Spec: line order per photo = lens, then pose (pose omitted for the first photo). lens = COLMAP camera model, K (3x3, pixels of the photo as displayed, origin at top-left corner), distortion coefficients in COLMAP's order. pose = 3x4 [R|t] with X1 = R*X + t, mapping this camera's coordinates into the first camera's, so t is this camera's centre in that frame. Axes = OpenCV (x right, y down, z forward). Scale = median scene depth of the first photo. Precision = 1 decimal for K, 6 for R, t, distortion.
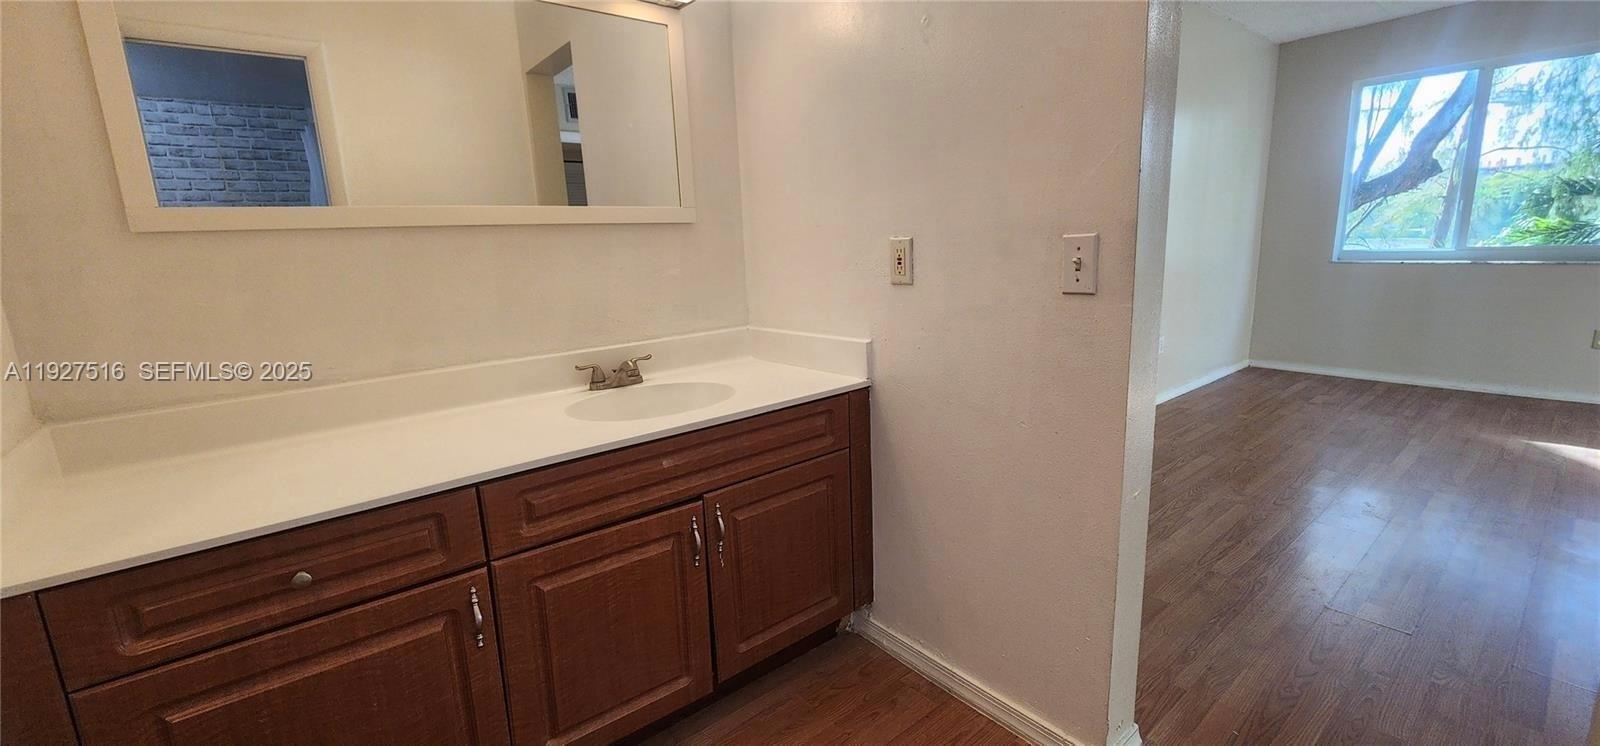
lens RADIAL K [[667.9, 0, 800.4], [0, 667.9, 375.0], [0, 0, 1]] dist [0.003973, 0.000147]
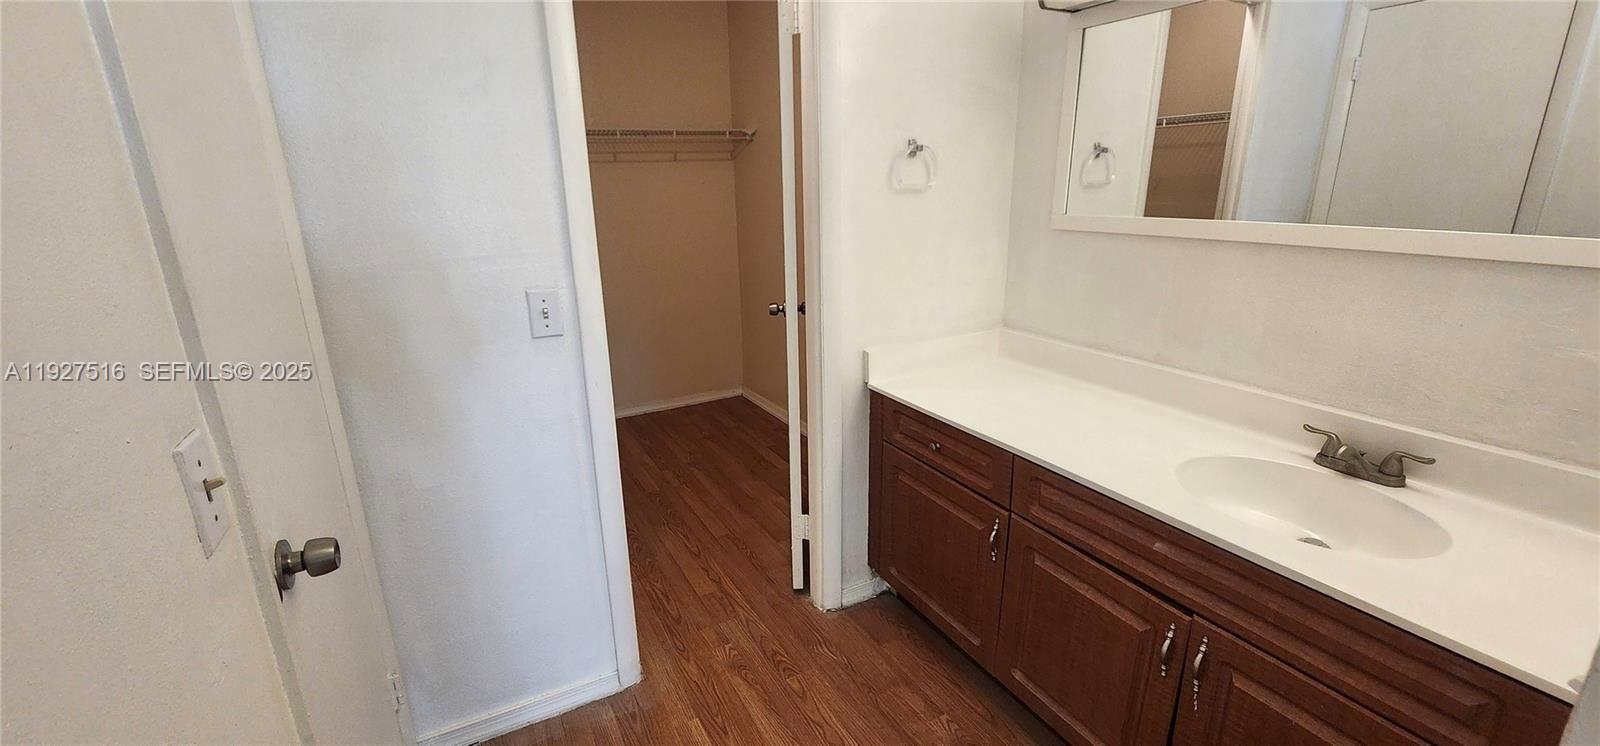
lens RADIAL K [[667.9, 0, 800.4], [0, 667.9, 375.0], [0, 0, 1]] dist [0.003973, 0.000147]
pose [[-0.196965, 0.318437, -0.927255, 0.640974], [-0.170010, 0.920361, 0.352182, -0.307450], [0.965558, 0.227010, -0.127141, 0.604353]]
